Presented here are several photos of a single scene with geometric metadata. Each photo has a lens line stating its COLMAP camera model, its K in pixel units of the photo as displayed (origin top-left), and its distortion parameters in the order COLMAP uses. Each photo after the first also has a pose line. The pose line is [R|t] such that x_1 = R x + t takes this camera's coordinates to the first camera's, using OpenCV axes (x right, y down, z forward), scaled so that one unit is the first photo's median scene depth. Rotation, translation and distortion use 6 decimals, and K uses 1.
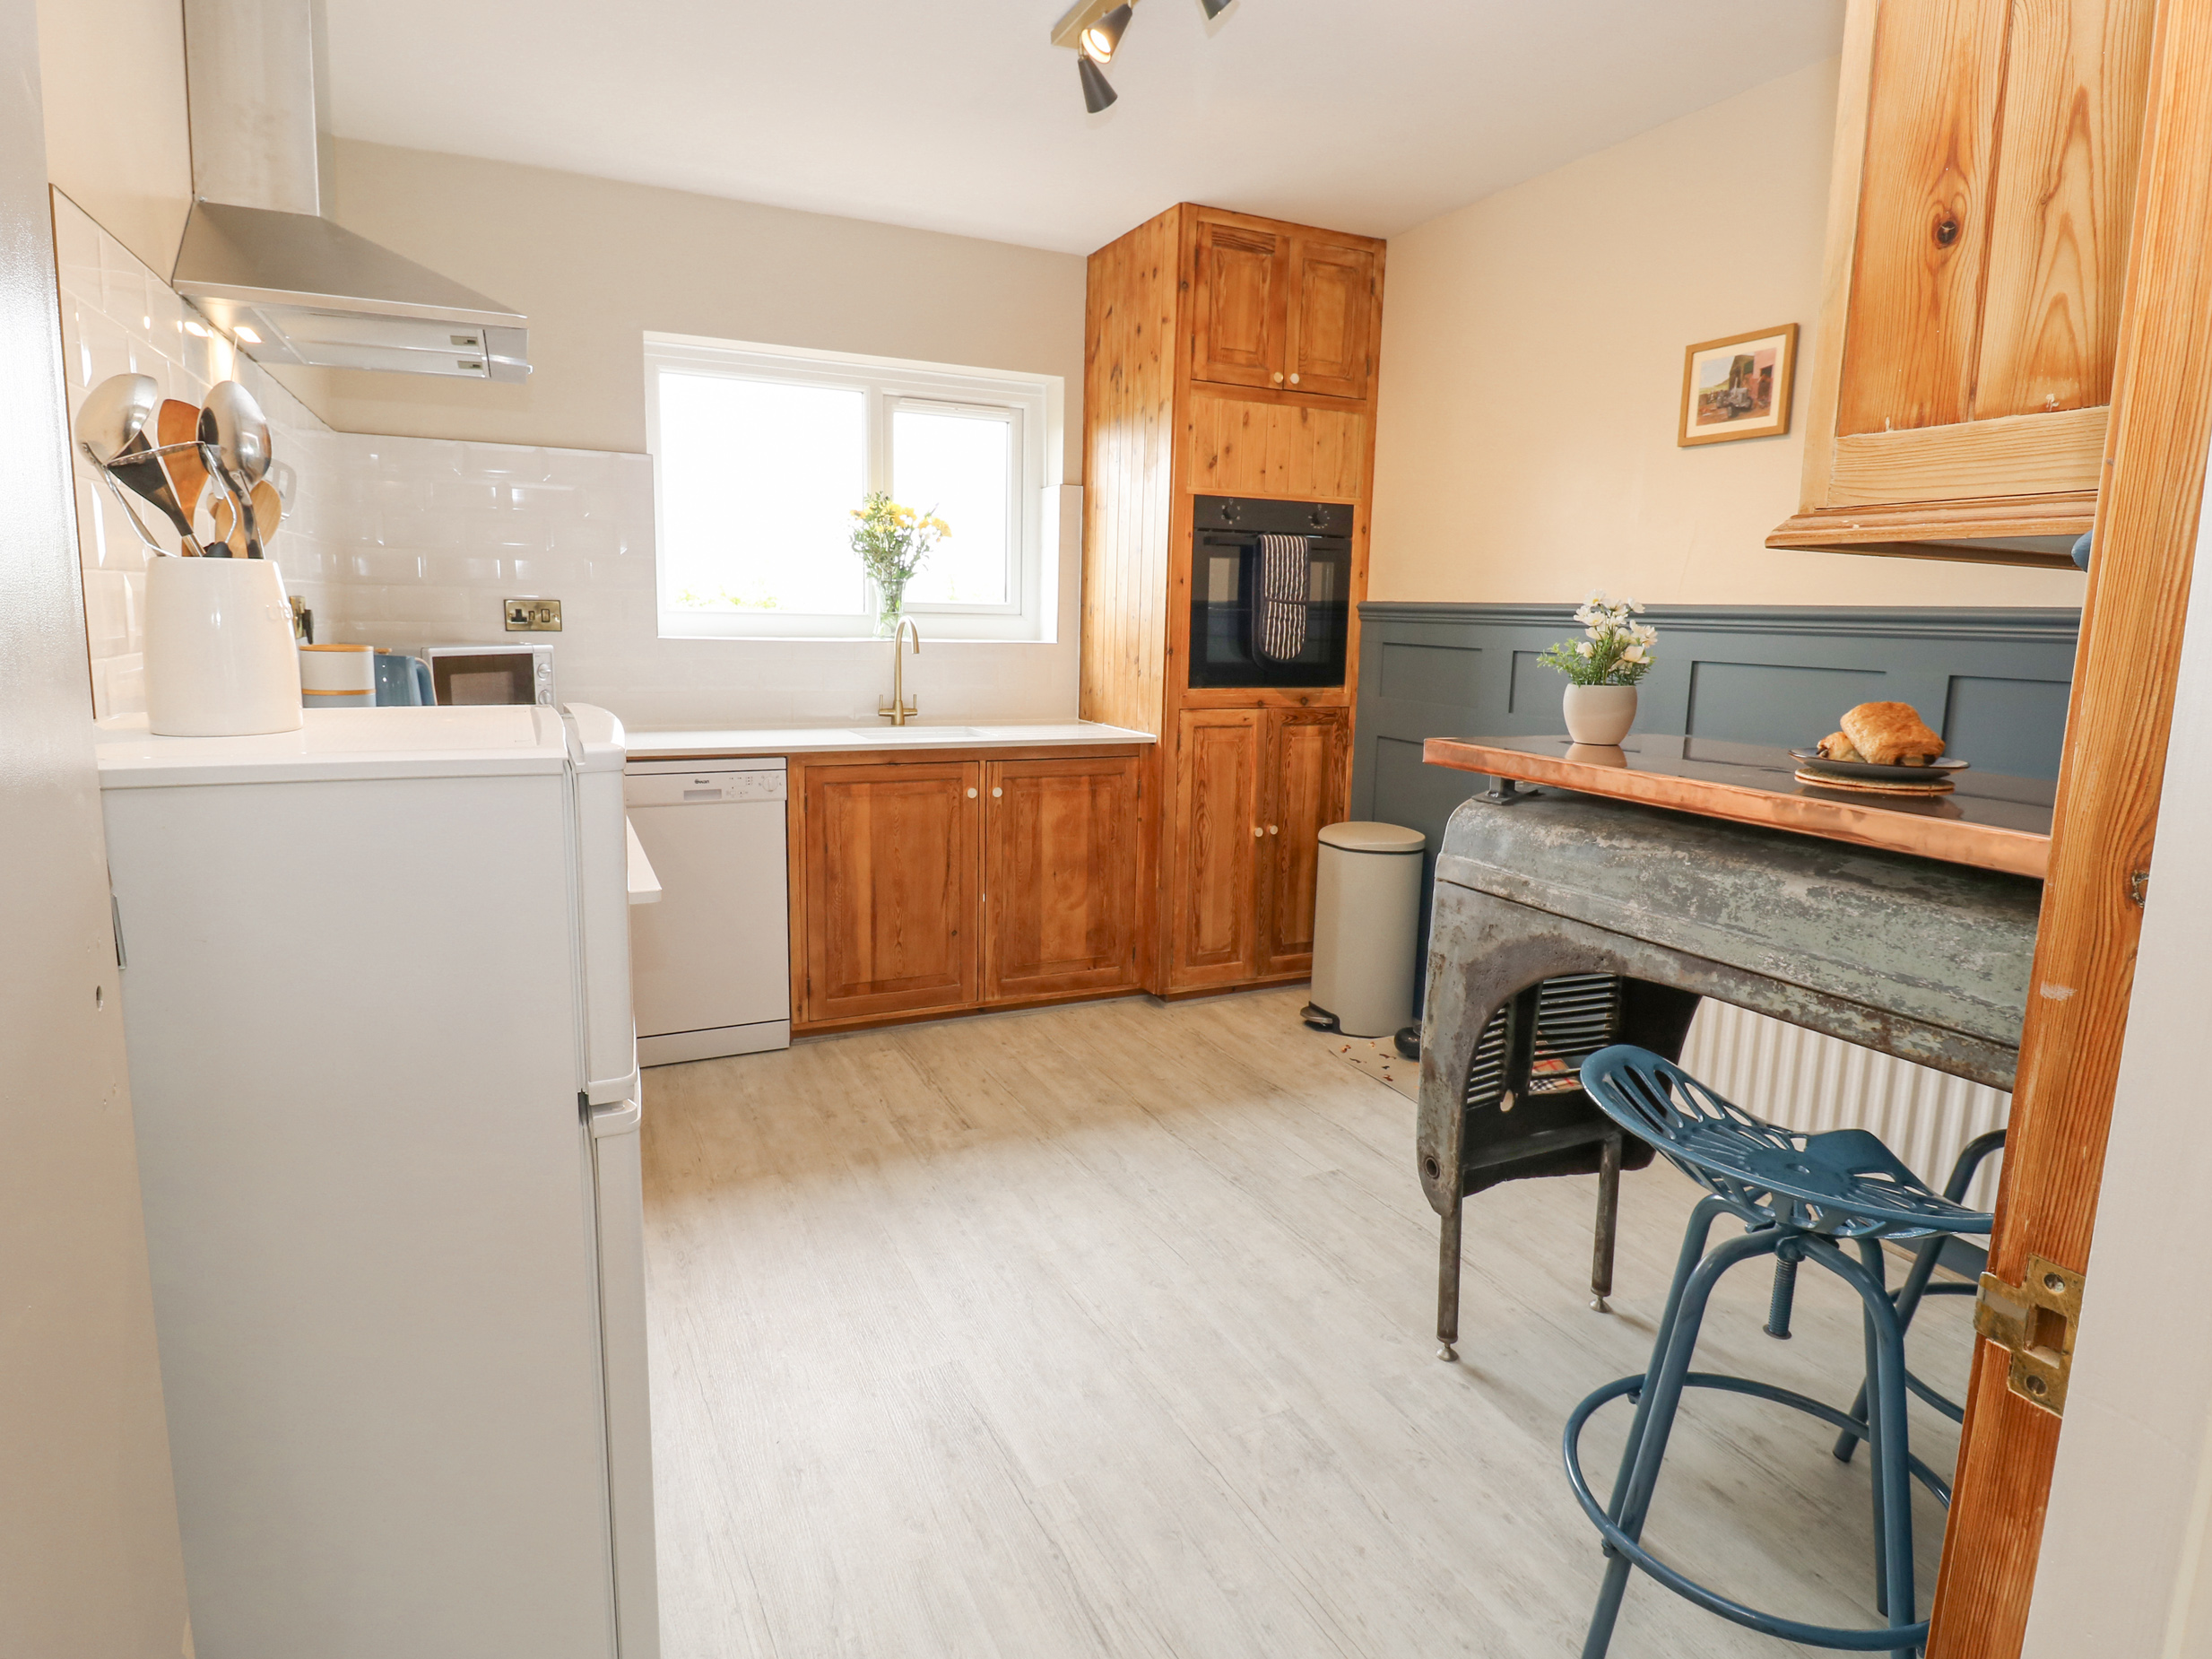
lens RADIAL K [[1204.2, 0, 1110.6], [0, 1204.2, 818.2], [0, 0, 1]] dist [-0.001047, -0.006834]
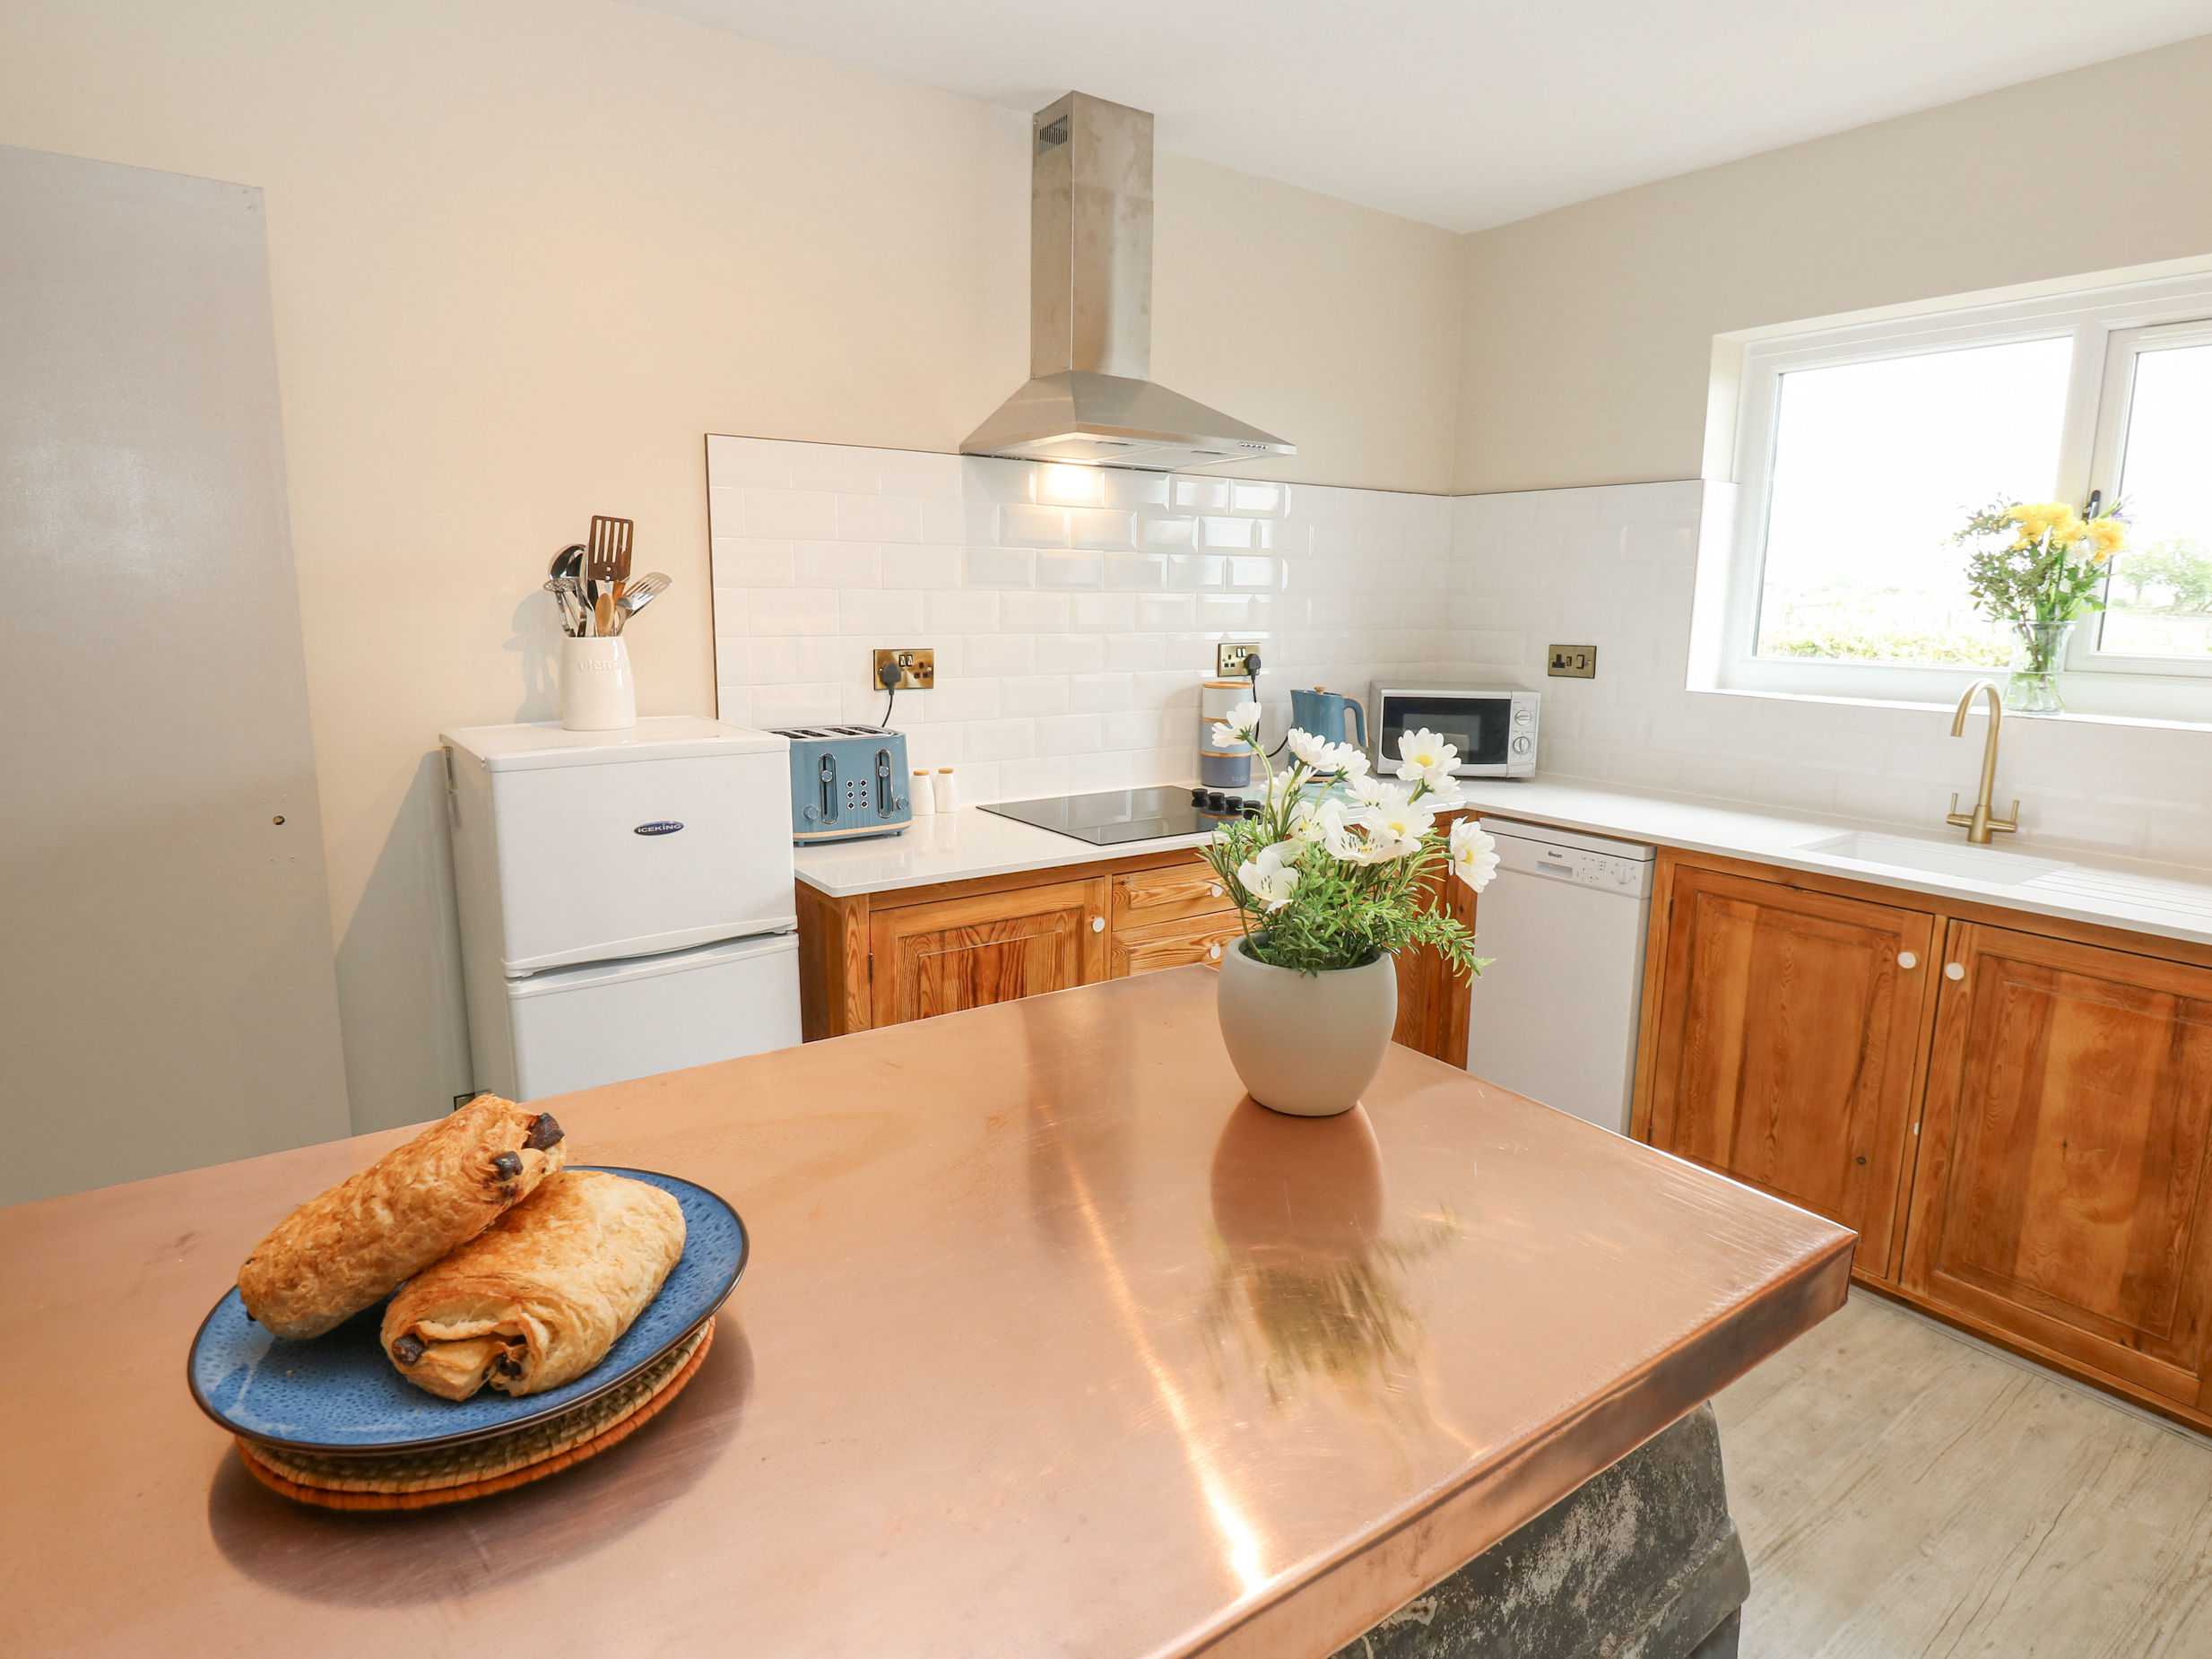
lens RADIAL K [[1204.2, 0, 1117.8], [0, 1204.2, 814.2], [0, 0, 1]] dist [-0.001047, -0.006834]
pose [[0.192639, 0.154502, -0.969030, 0.404287], [-0.173148, 0.977384, 0.121413, -0.100171], [0.965873, 0.144396, 0.215034, 0.444624]]
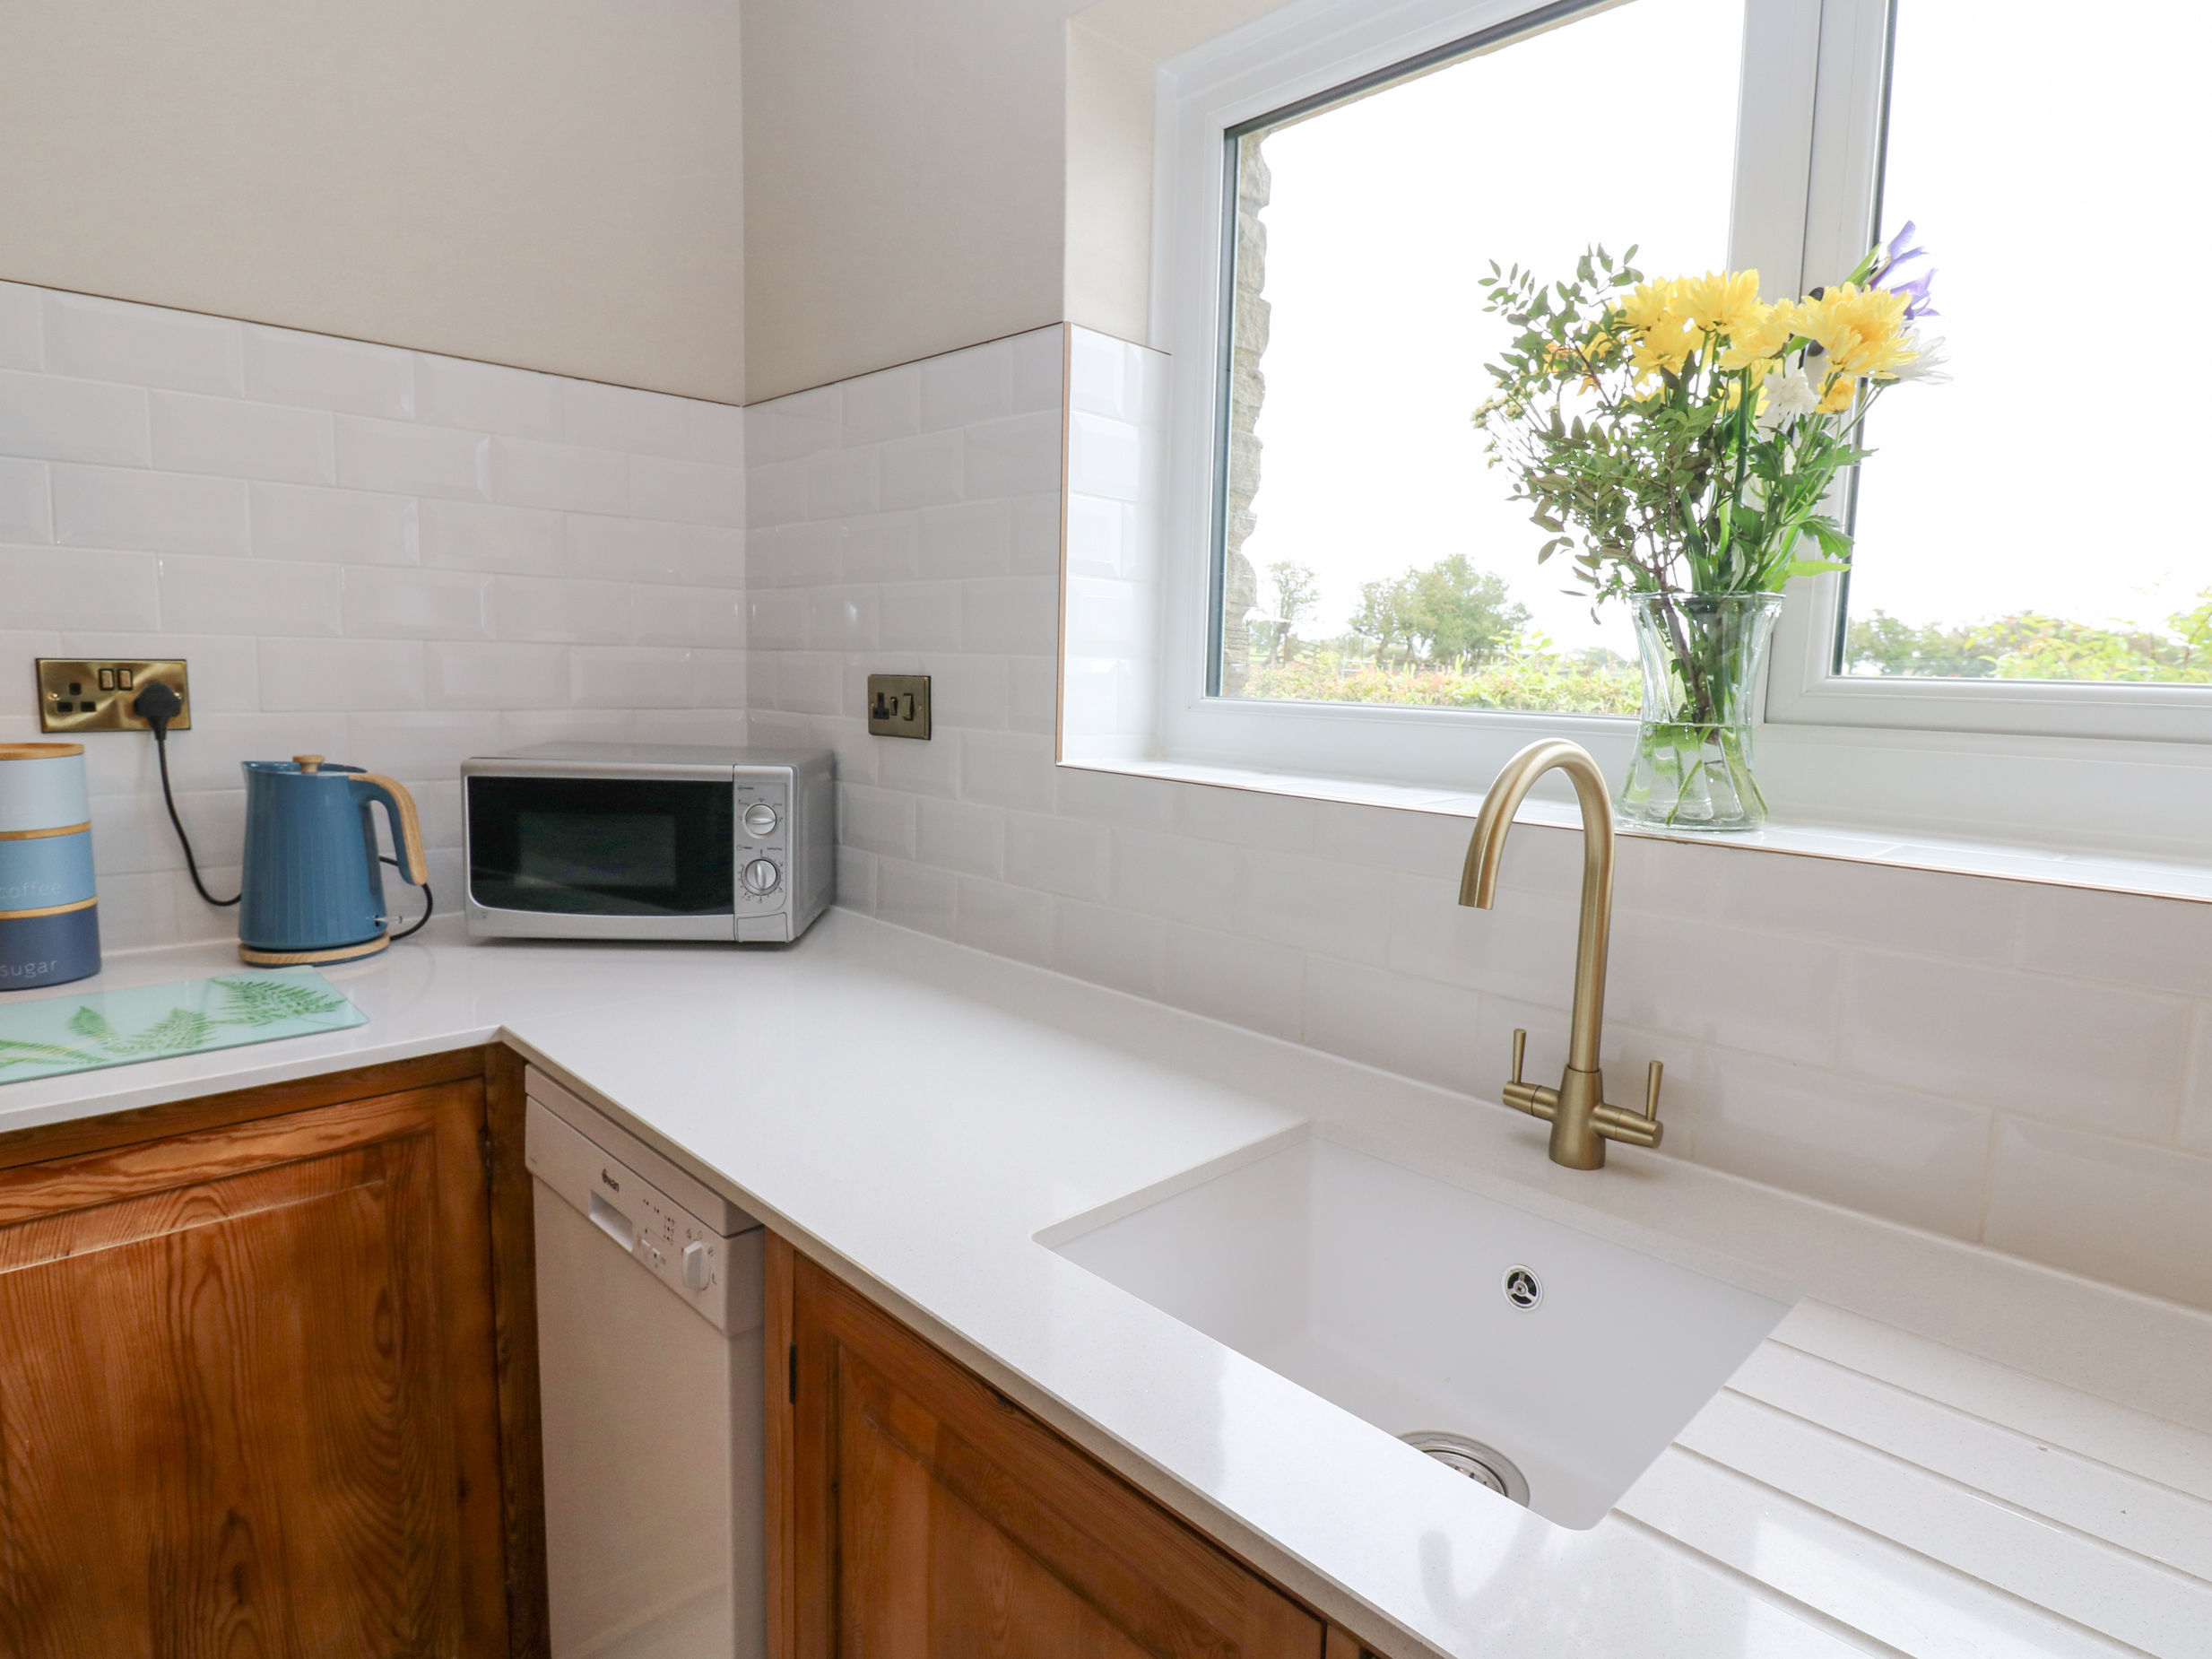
lens RADIAL K [[1204.2, 0, 1100.2], [0, 1204.2, 823.7], [0, 0, 1]] dist [-0.001047, -0.006834]
pose [[0.333142, 0.109032, -0.936552, 0.022187], [-0.176095, 0.983009, 0.051802, -0.157863], [0.926287, 0.147664, 0.346681, 0.892947]]
